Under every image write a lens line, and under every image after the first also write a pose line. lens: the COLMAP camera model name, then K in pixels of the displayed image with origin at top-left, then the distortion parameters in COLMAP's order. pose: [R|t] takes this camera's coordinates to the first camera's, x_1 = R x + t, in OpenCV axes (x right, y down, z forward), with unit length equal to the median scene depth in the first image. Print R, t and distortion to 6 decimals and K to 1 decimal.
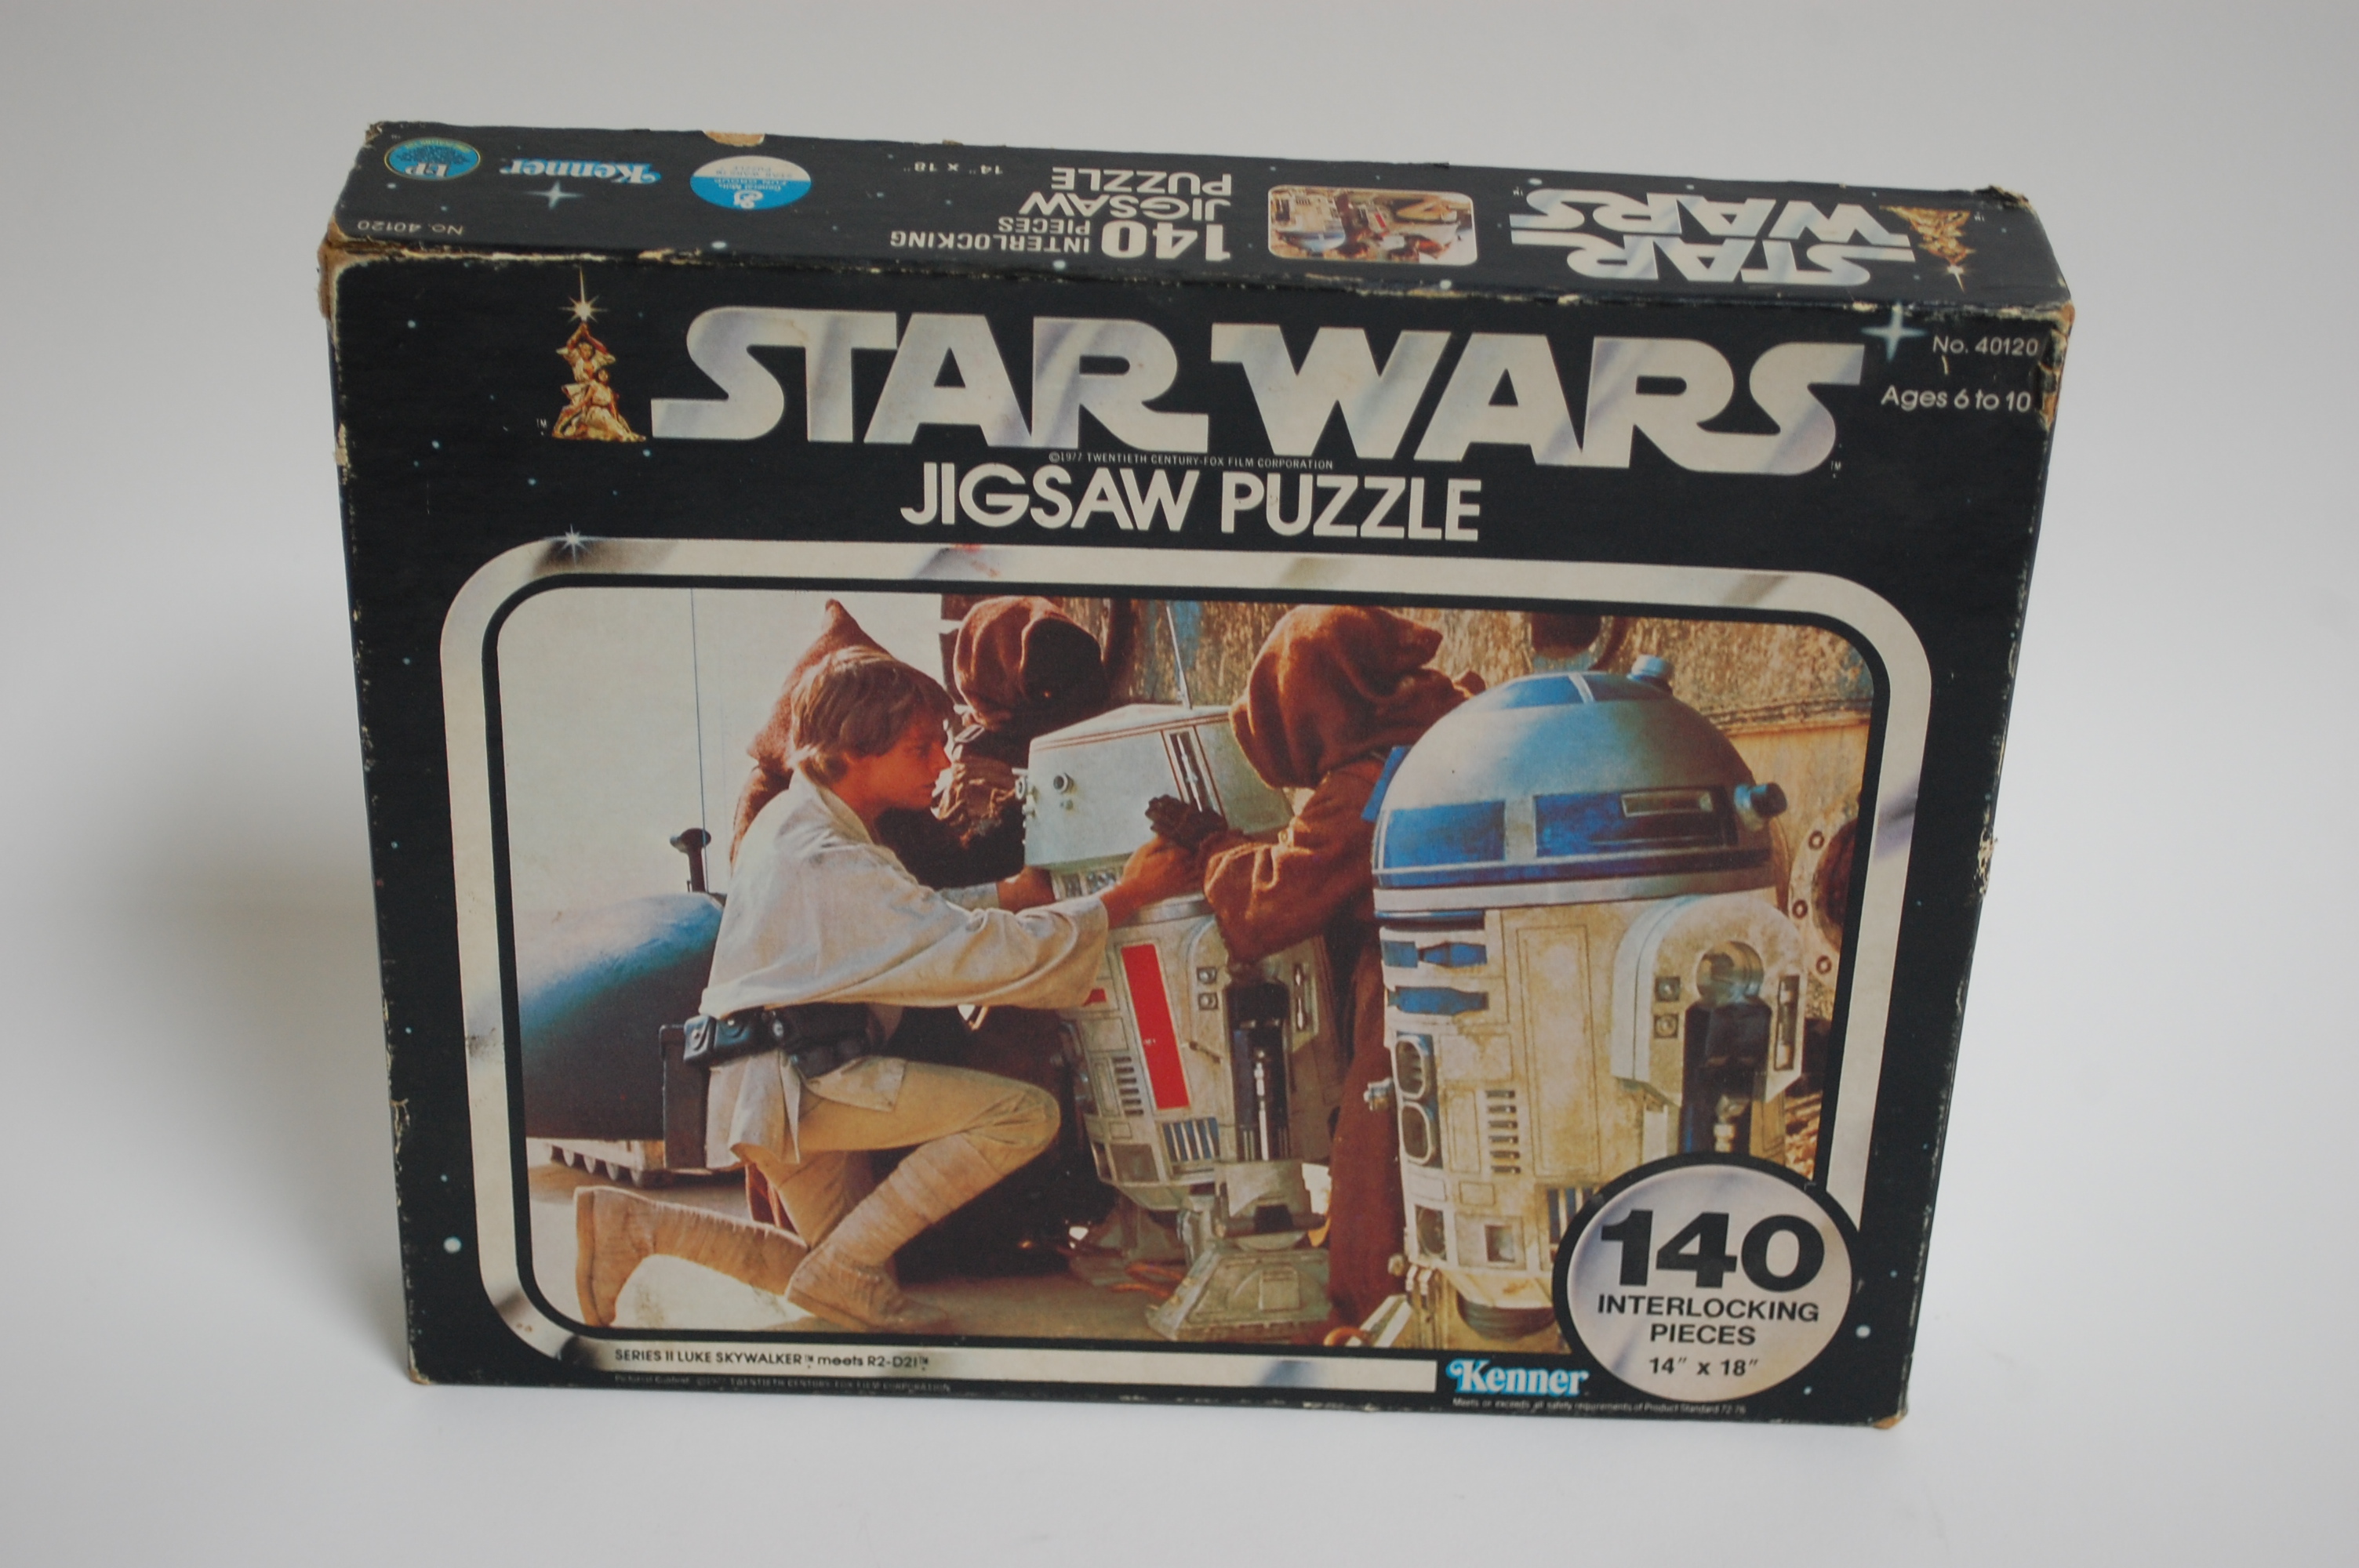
lens RADIAL K [[4235.6, 0, 1172.5], [0, 4235.6, 767.7], [0, 0, 1]] dist [0.022448, 0.000000]
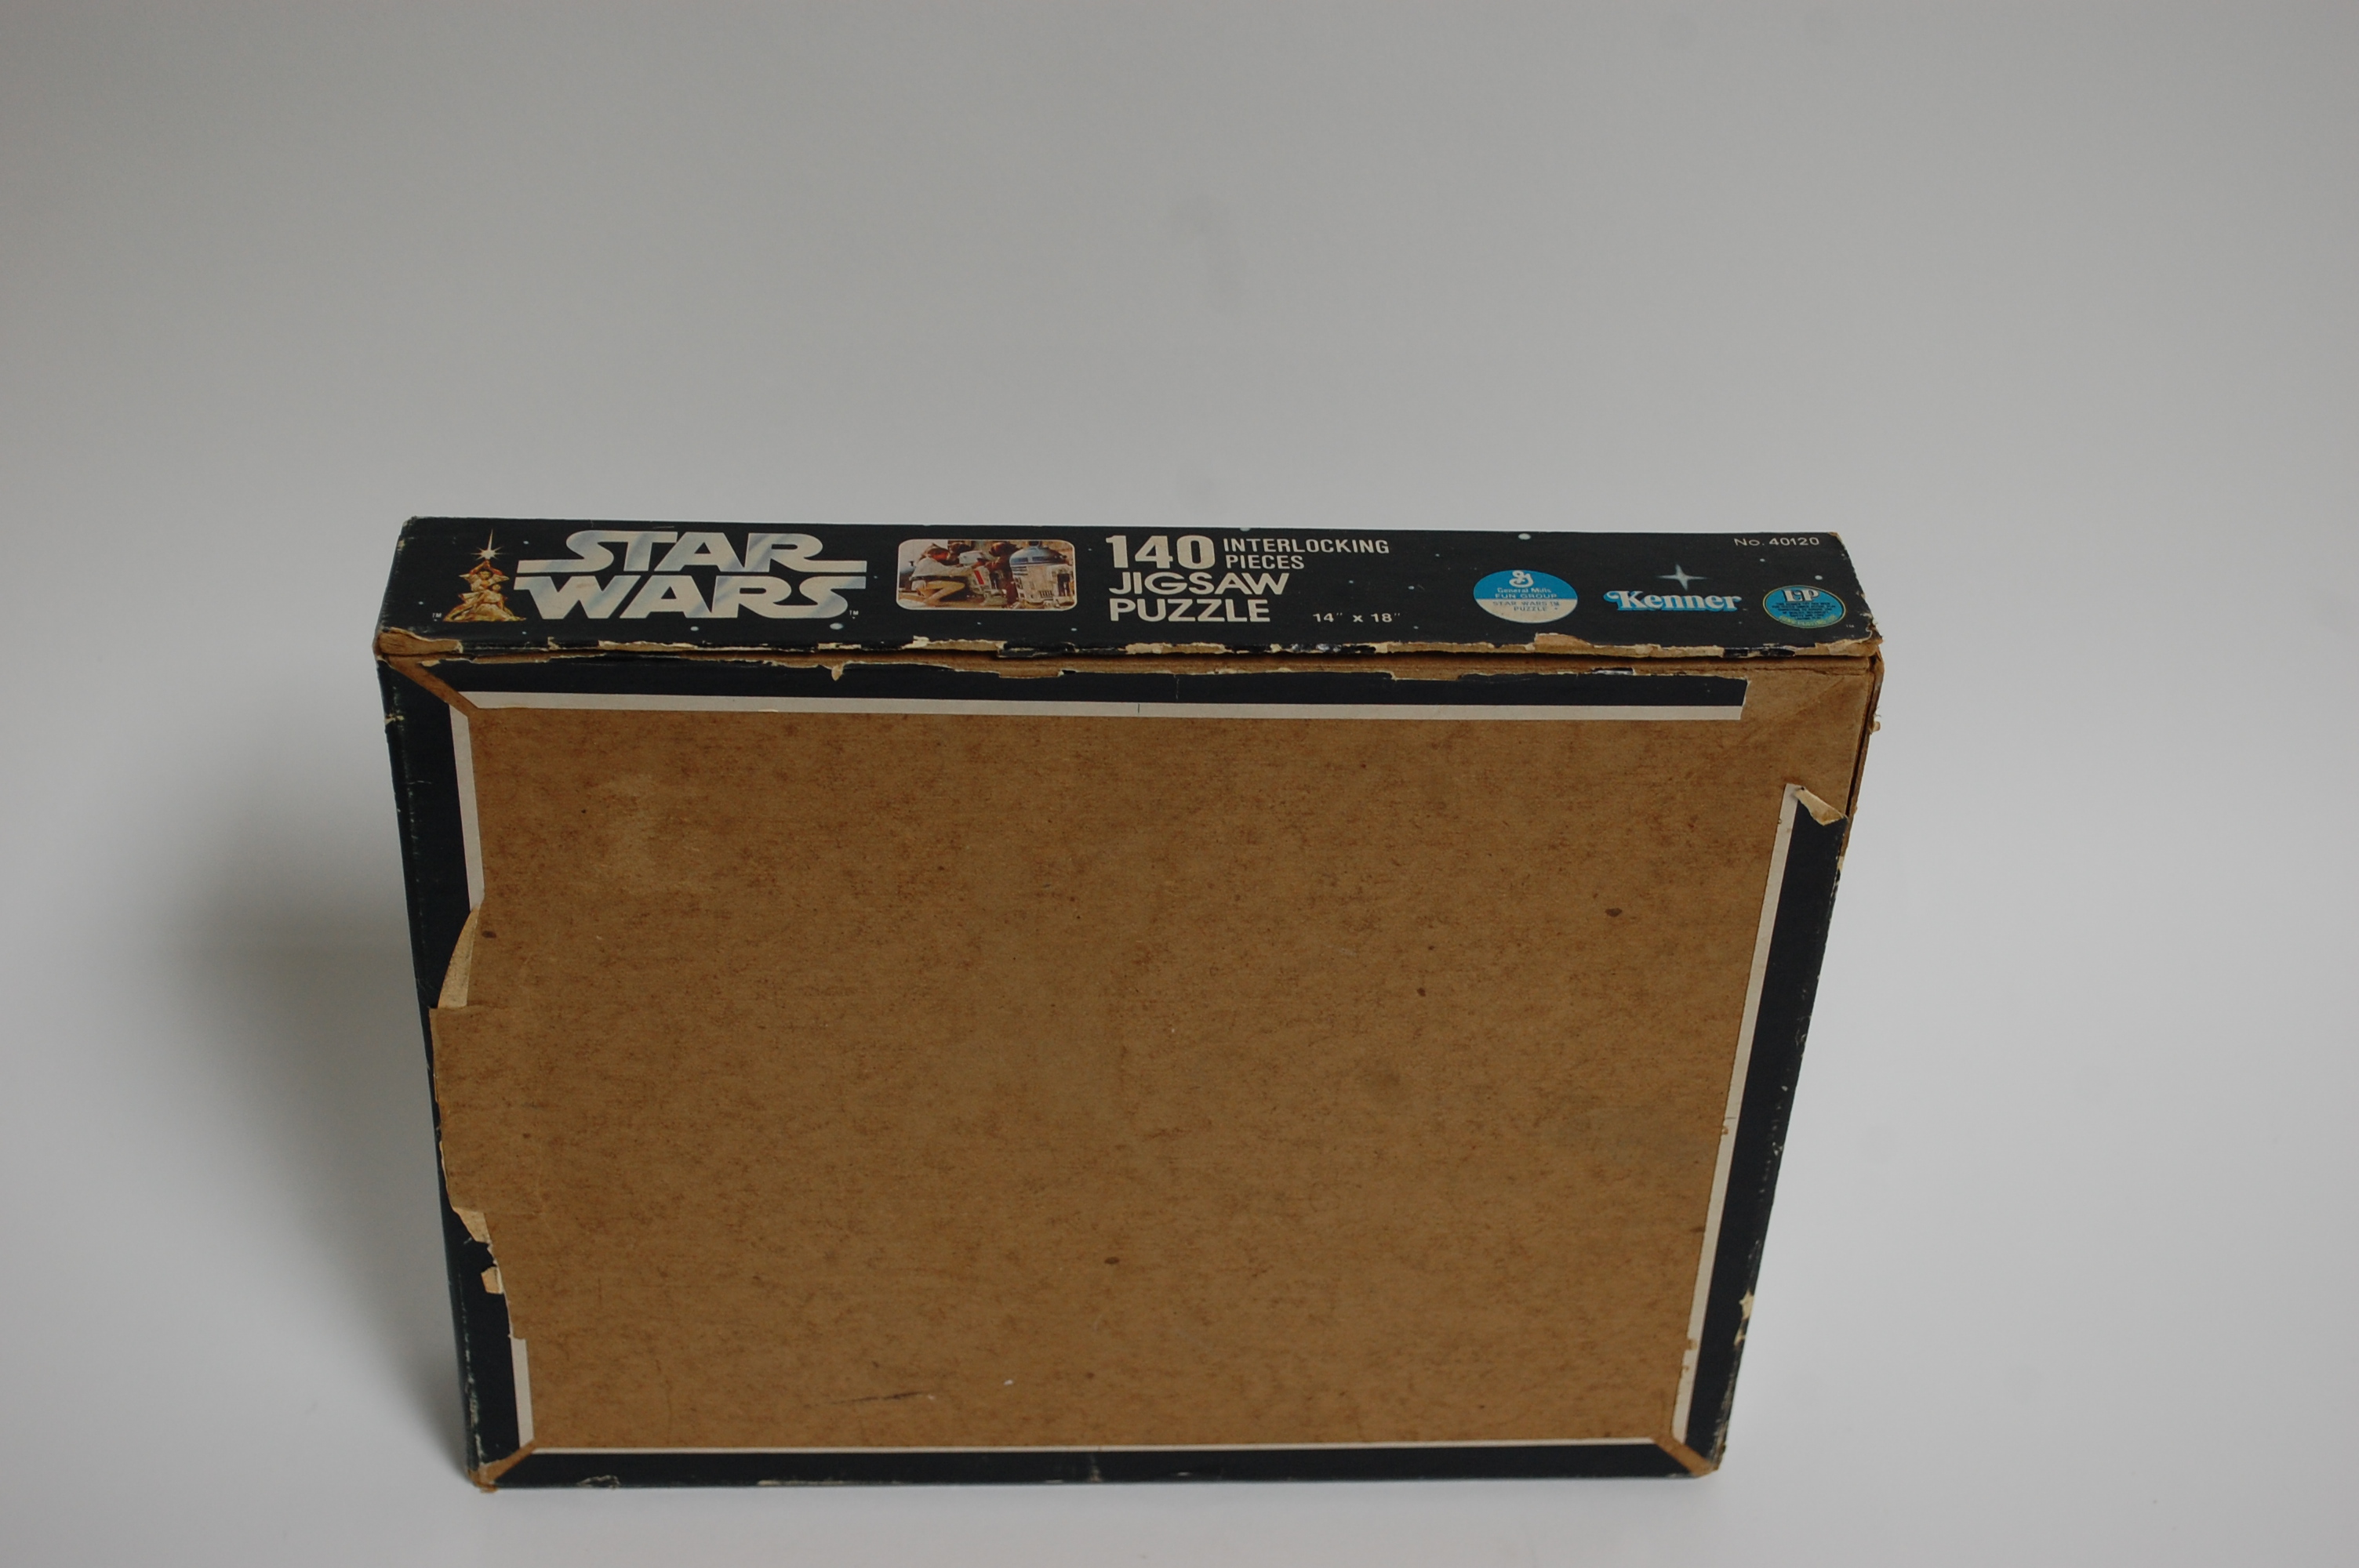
lens RADIAL K [[3582.0, 0, 1173.5], [0, 3582.0, 784.3], [0, 0, 1]] dist [0.009646, 0.000000]
pose [[-0.995486, -0.022883, -0.092112, 0.084032], [-0.093810, 0.384635, 0.918290, -0.998450], [0.014416, 0.922785, -0.385045, 1.412235]]
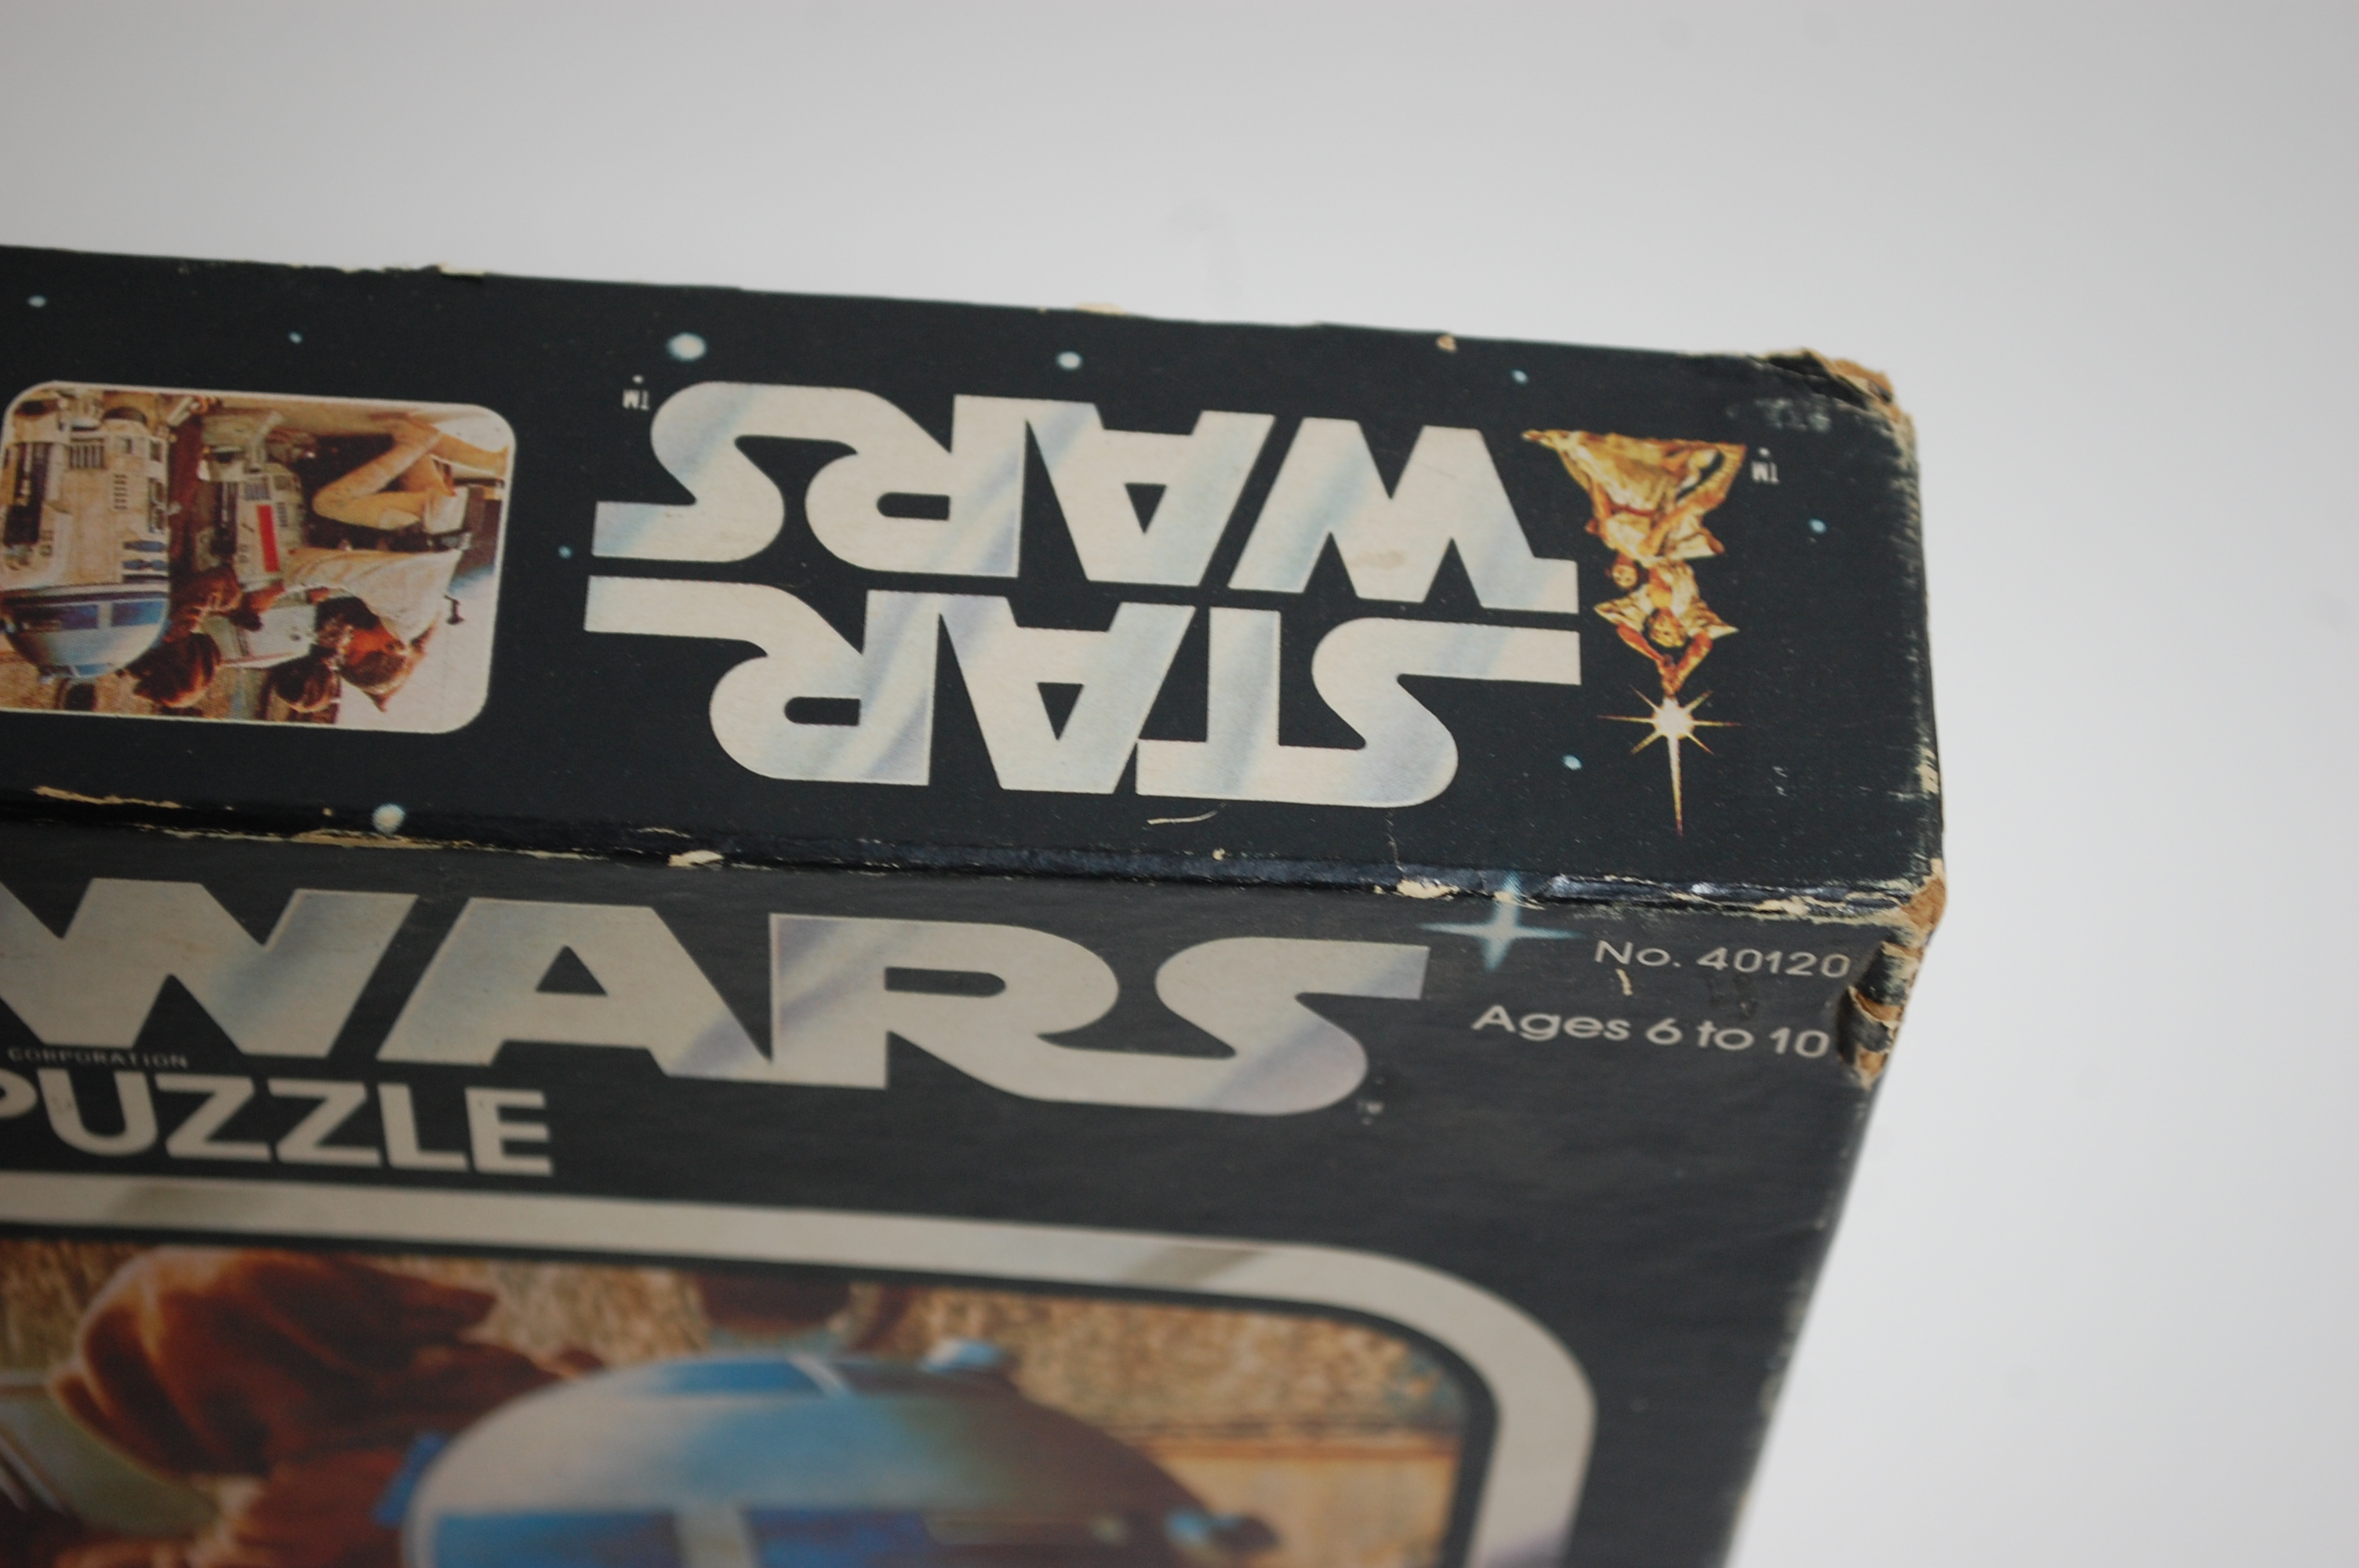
lens RADIAL K [[5222.6, 0, 1173.8], [0, 5222.6, 792.4], [0, 0, 1]] dist [0.054469, 0.000000]
pose [[0.999680, 0.015804, 0.019734, 0.124241], [-0.022520, 0.911391, 0.410925, -0.309531], [-0.011491, -0.411238, 0.911455, 0.529013]]
